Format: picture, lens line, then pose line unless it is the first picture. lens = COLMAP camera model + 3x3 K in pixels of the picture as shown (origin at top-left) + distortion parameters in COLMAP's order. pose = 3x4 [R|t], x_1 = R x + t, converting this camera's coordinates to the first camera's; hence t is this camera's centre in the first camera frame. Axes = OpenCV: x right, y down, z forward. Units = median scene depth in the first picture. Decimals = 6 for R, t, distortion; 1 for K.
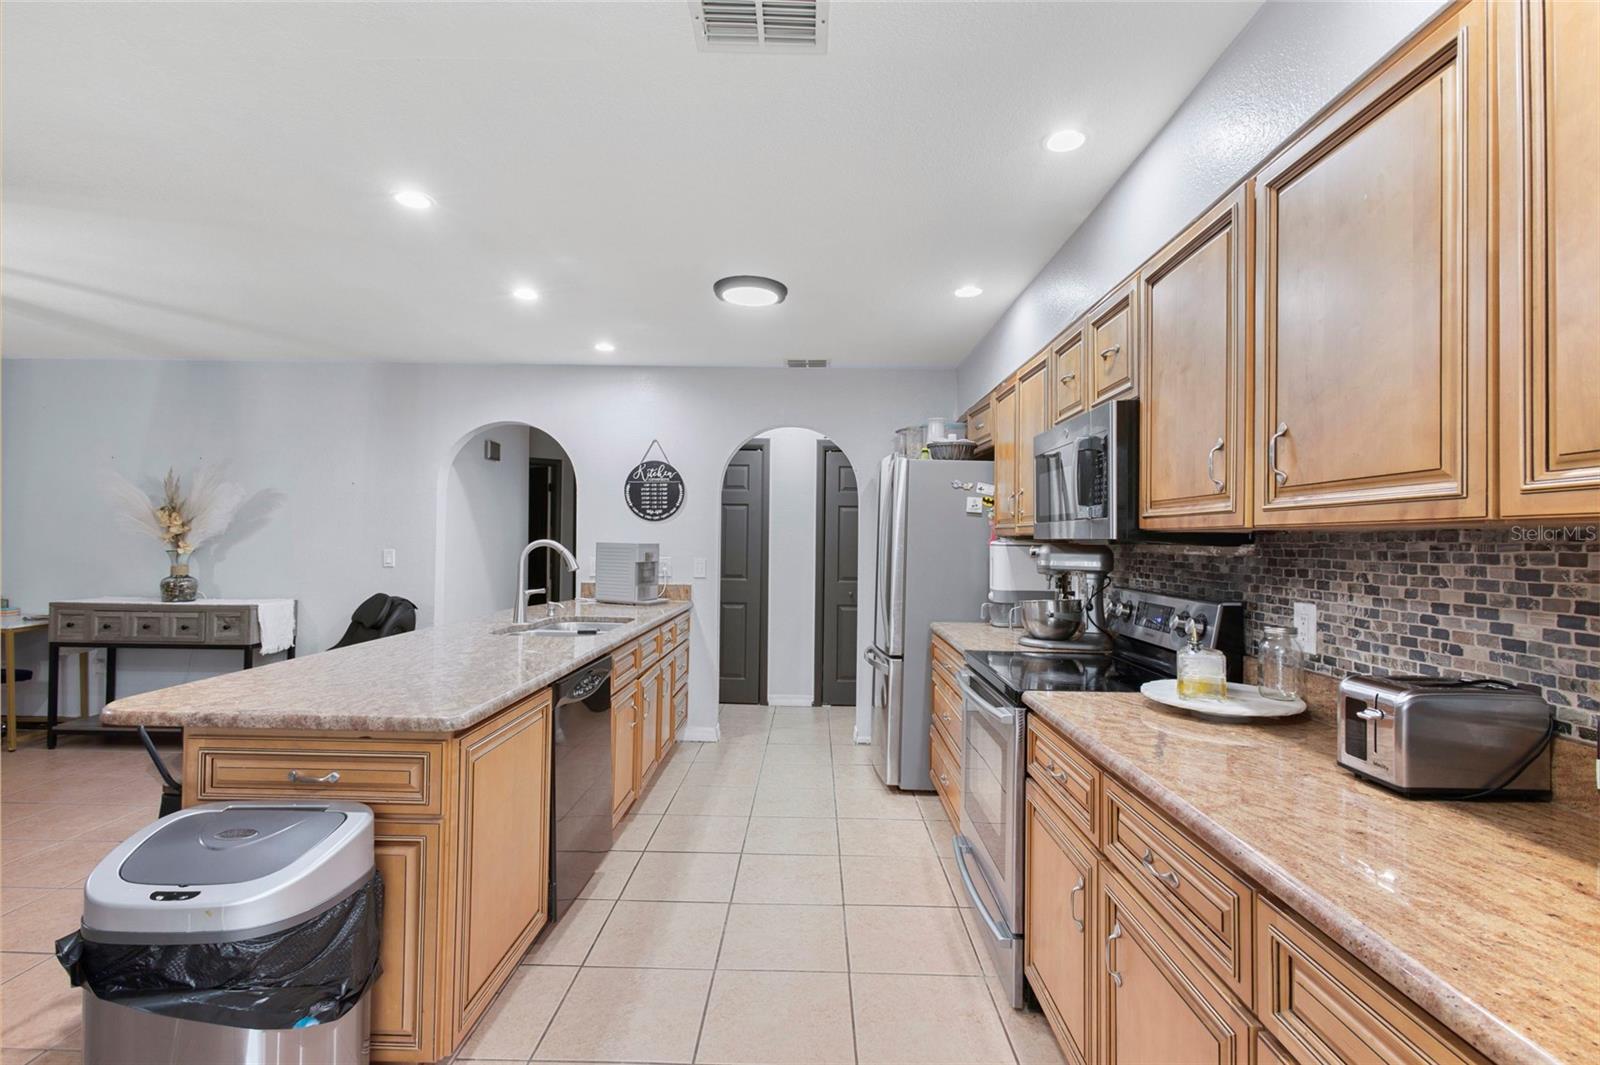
lens RADIAL K [[736.1, 0, 796.1], [0, 736.1, 527.8], [0, 0, 1]] dist [0.008172, -0.001998]
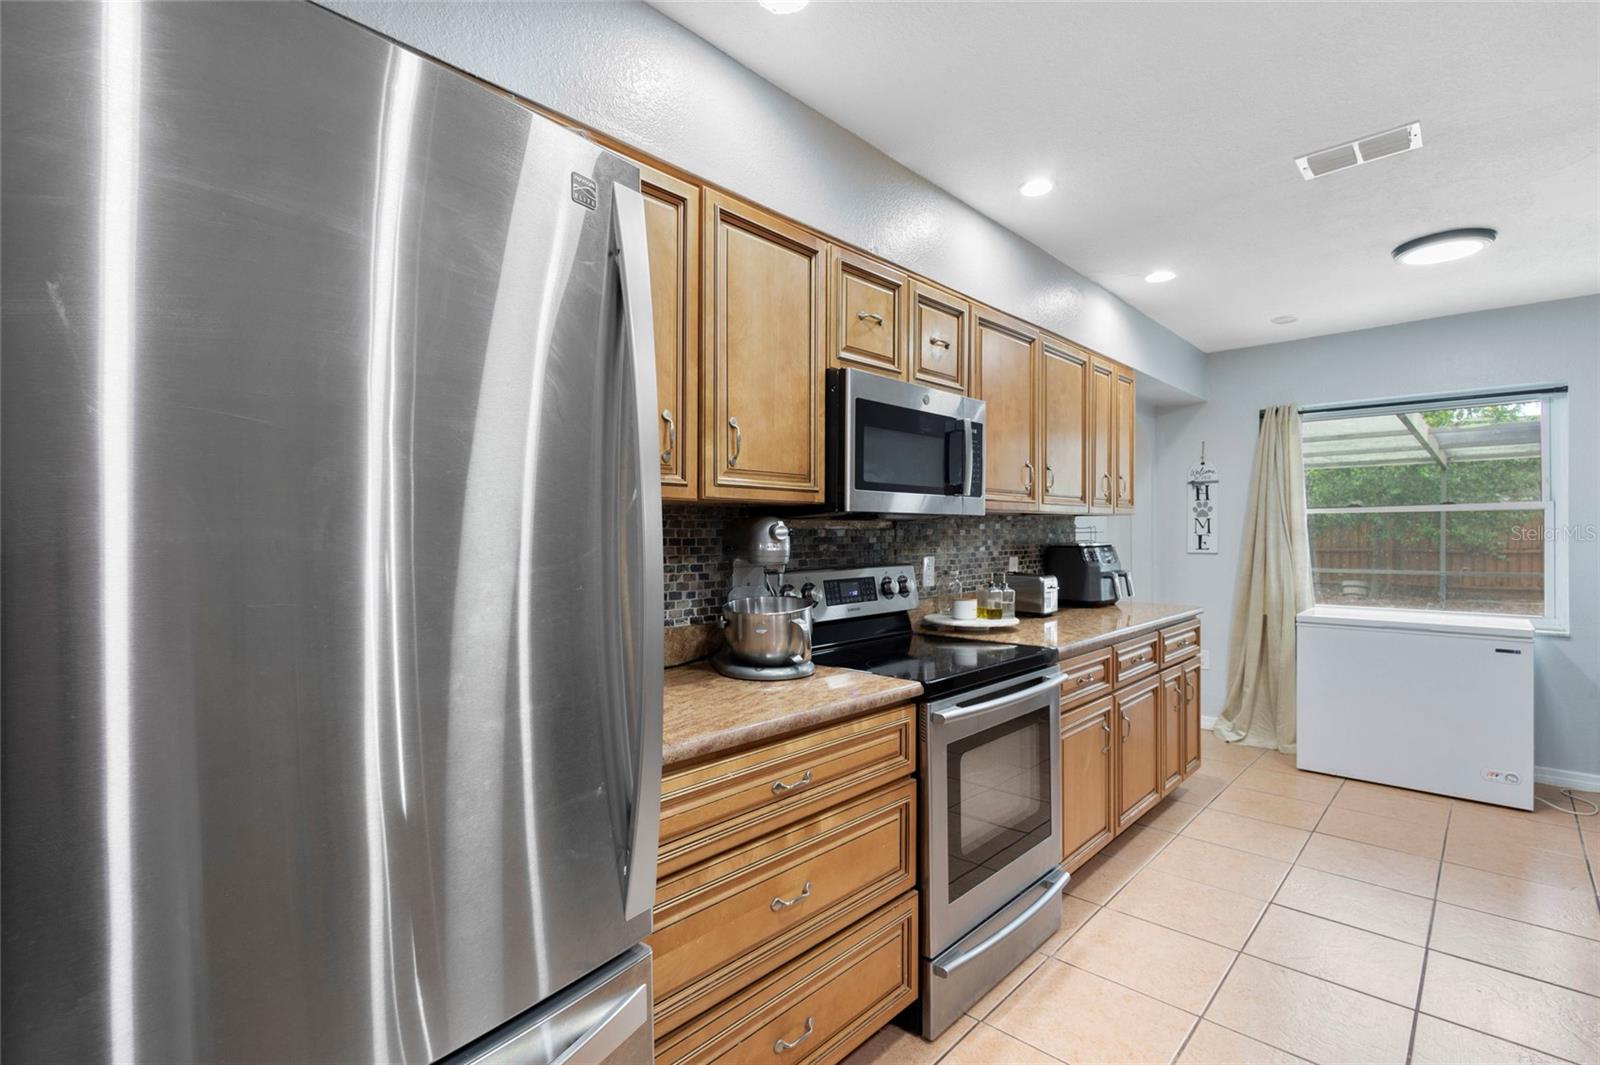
lens RADIAL K [[736.1, 0, 791.3], [0, 736.1, 532.2], [0, 0, 1]] dist [0.008172, -0.001998]
pose [[-0.738540, -0.012742, 0.674090, -0.133356], [-0.018920, 0.999819, -0.001829, 0.042403], [-0.673945, -0.014104, -0.738647, 1.769932]]
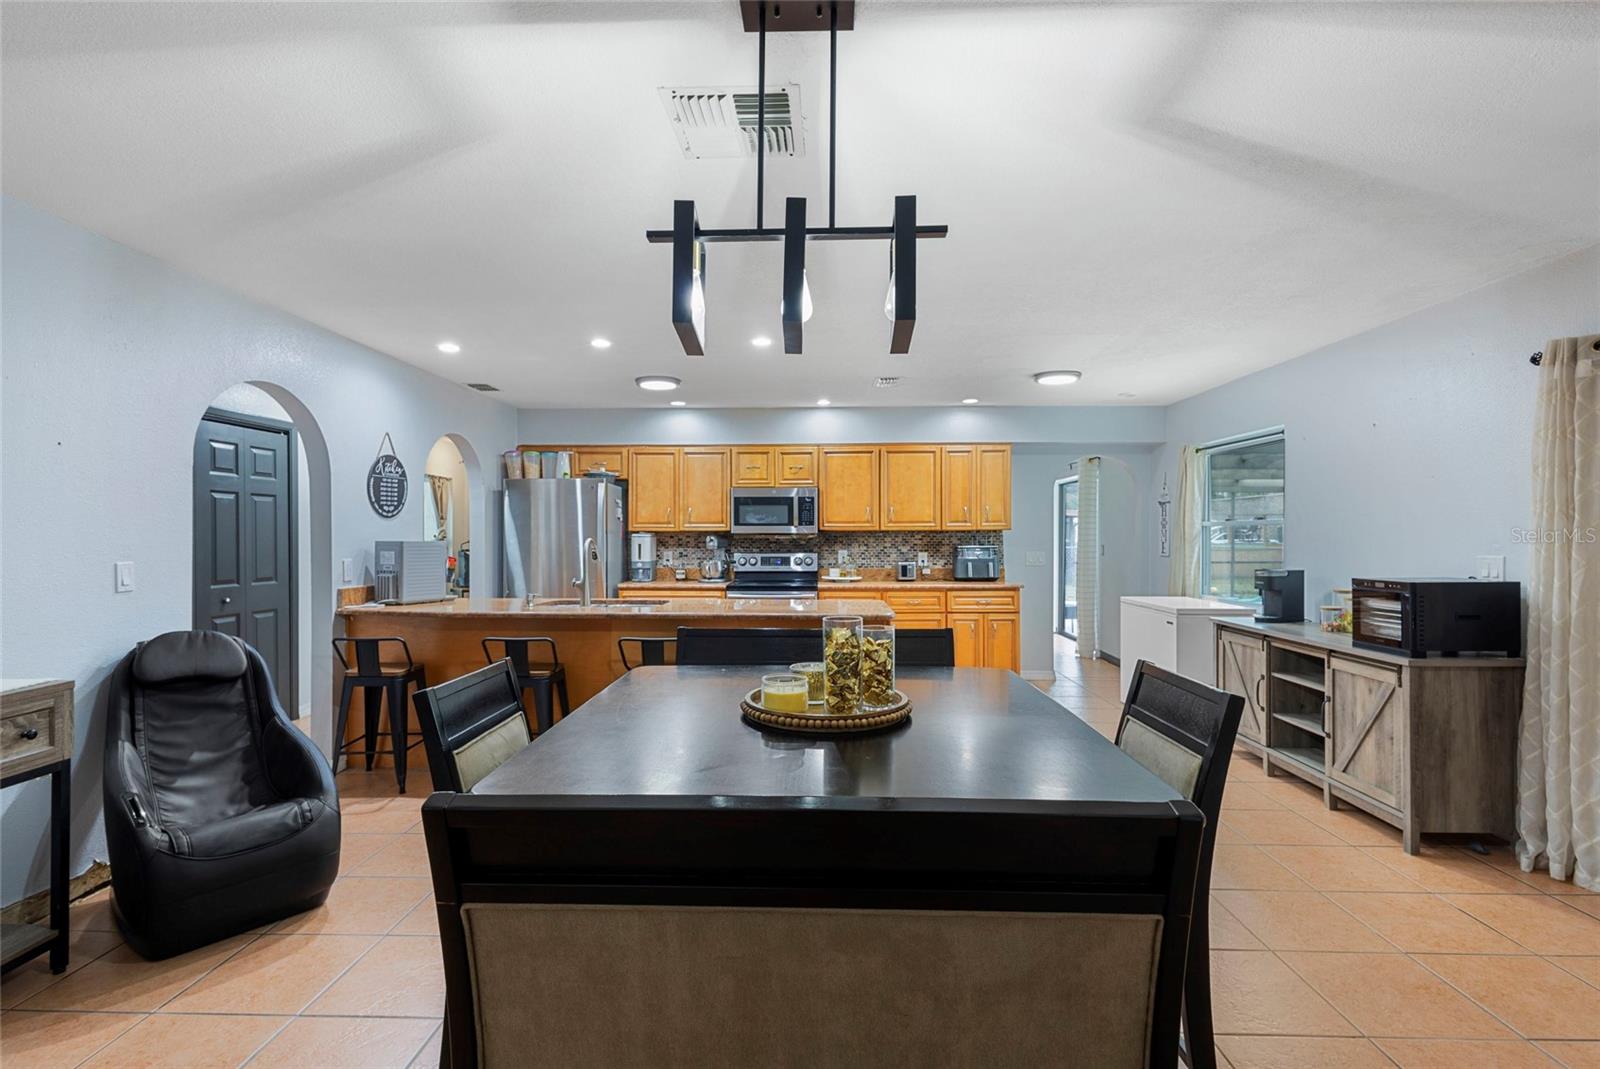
lens RADIAL K [[736.1, 0, 801.5], [0, 736.1, 531.3], [0, 0, 1]] dist [0.008172, -0.001998]
pose [[0.007202, -0.009918, 0.999925, -2.190172], [-0.015240, 0.999834, 0.010026, -0.018407], [-0.999858, -0.015311, 0.007050, 0.869481]]
